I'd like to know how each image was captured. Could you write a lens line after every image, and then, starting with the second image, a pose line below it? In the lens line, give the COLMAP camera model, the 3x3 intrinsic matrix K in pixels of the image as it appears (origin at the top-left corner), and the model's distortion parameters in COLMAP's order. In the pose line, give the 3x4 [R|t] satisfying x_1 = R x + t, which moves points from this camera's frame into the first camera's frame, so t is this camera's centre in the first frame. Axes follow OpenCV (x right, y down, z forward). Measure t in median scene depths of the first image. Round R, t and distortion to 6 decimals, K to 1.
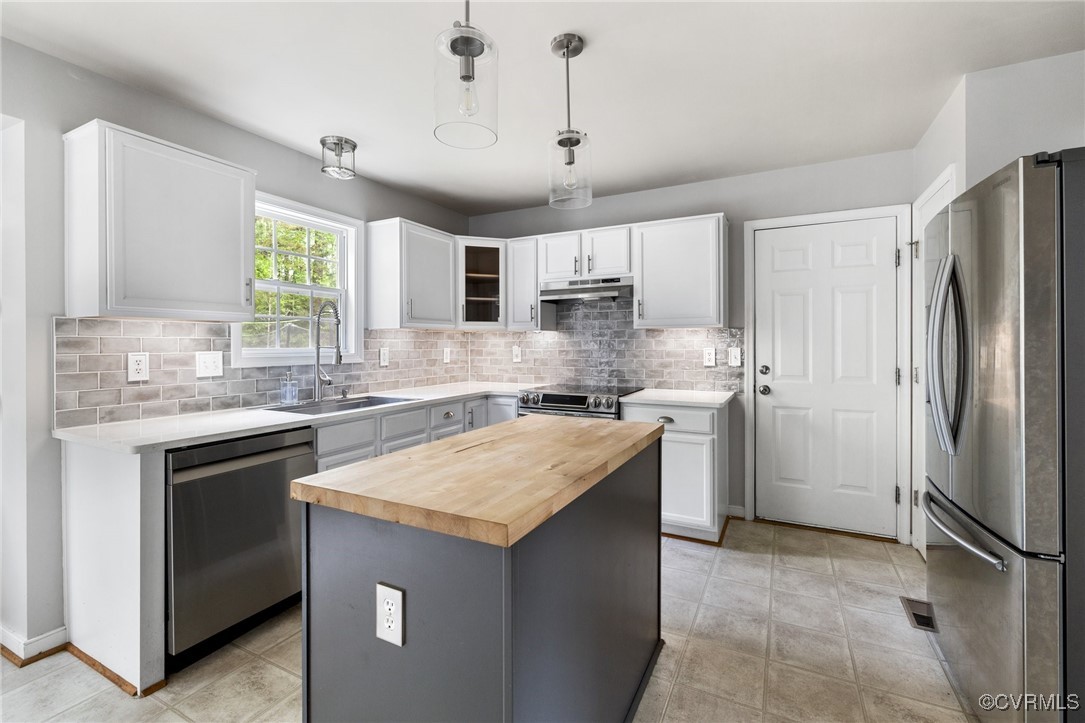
lens RADIAL K [[470.8, 0, 548.6], [0, 470.8, 346.6], [0, 0, 1]] dist [-0.004558, 0.001239]
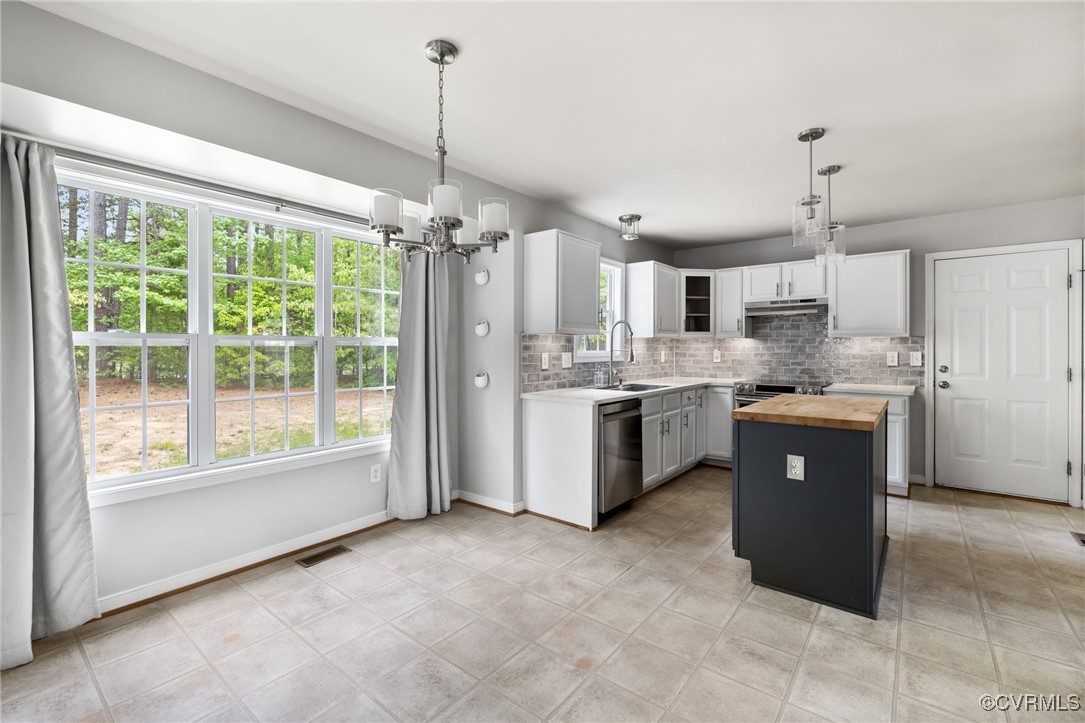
lens RADIAL K [[470.8, 0, 540.7], [0, 470.8, 349.7], [0, 0, 1]] dist [-0.004558, 0.001239]
pose [[0.977677, 0.002920, -0.210092, -0.342521], [-0.003317, 0.999993, -0.001538, 0.002064], [0.210086, 0.002200, 0.977680, -0.476614]]
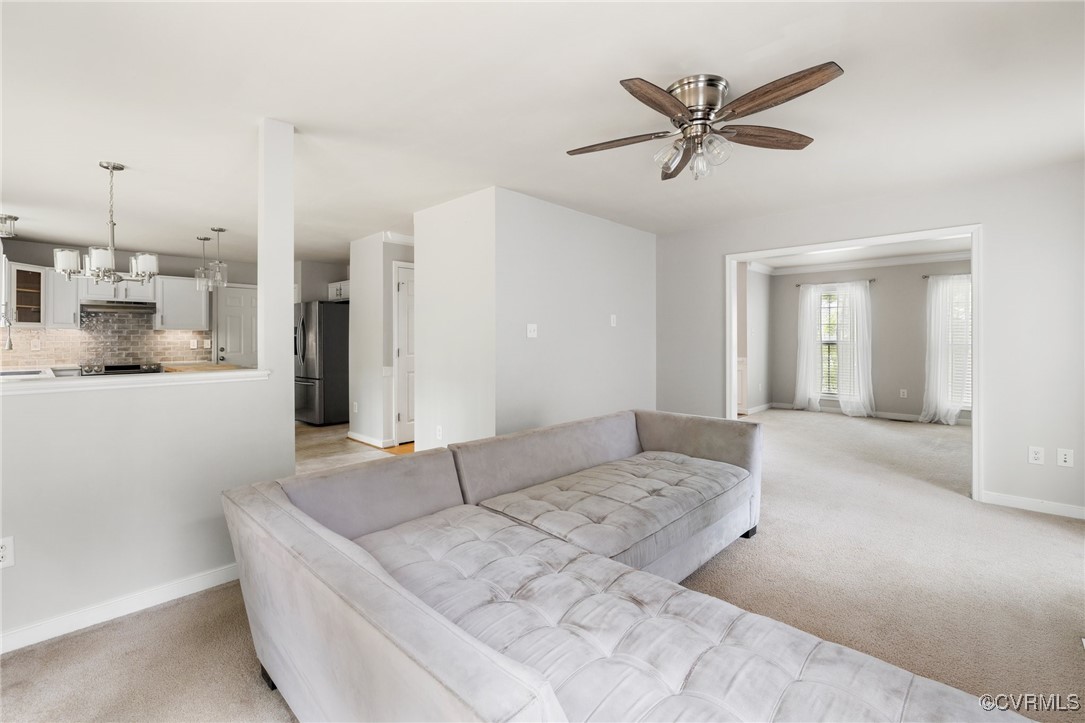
lens RADIAL K [[470.8, 0, 534.5], [0, 470.8, 335.5], [0, 0, 1]] dist [-0.004558, 0.001239]
pose [[0.287602, 0.007773, 0.957719, -1.245108], [0.003705, 0.999951, -0.009228, 0.008275], [-0.957743, 0.006202, 0.287559, -1.057710]]
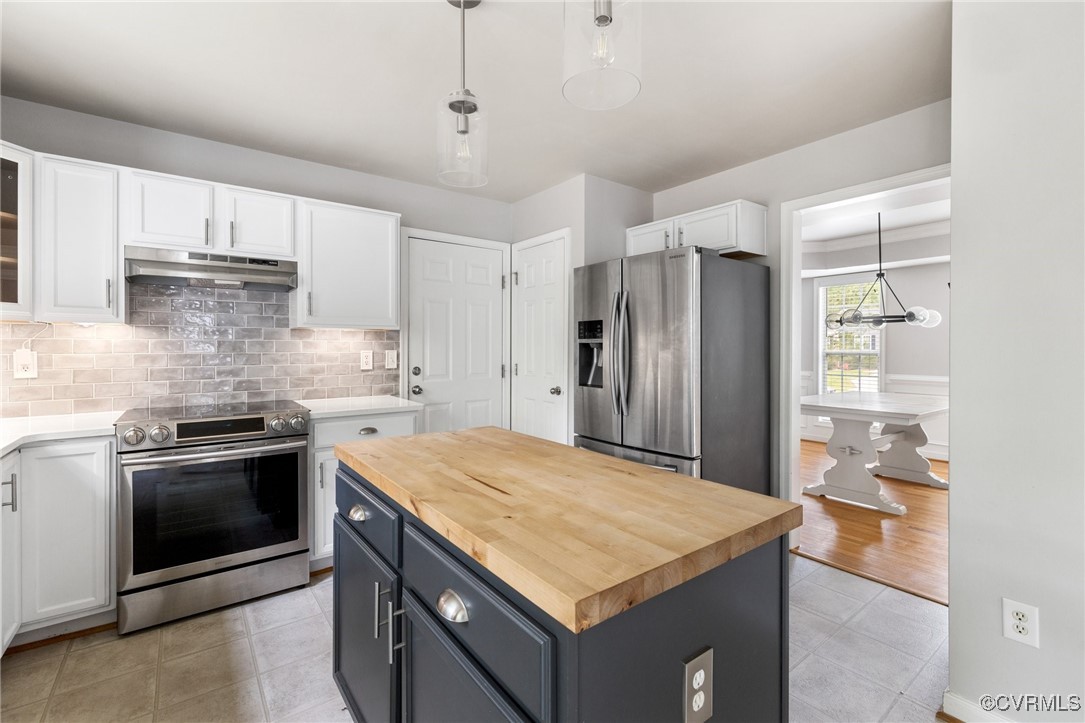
lens RADIAL K [[470.8, 0, 534.5], [0, 470.8, 346.2], [0, 0, 1]] dist [-0.004558, 0.001239]
pose [[0.446190, 0.004589, 0.894927, -0.369149], [0.003673, 0.999969, -0.006959, 0.001683], [-0.894931, 0.006392, 0.446159, 0.286947]]
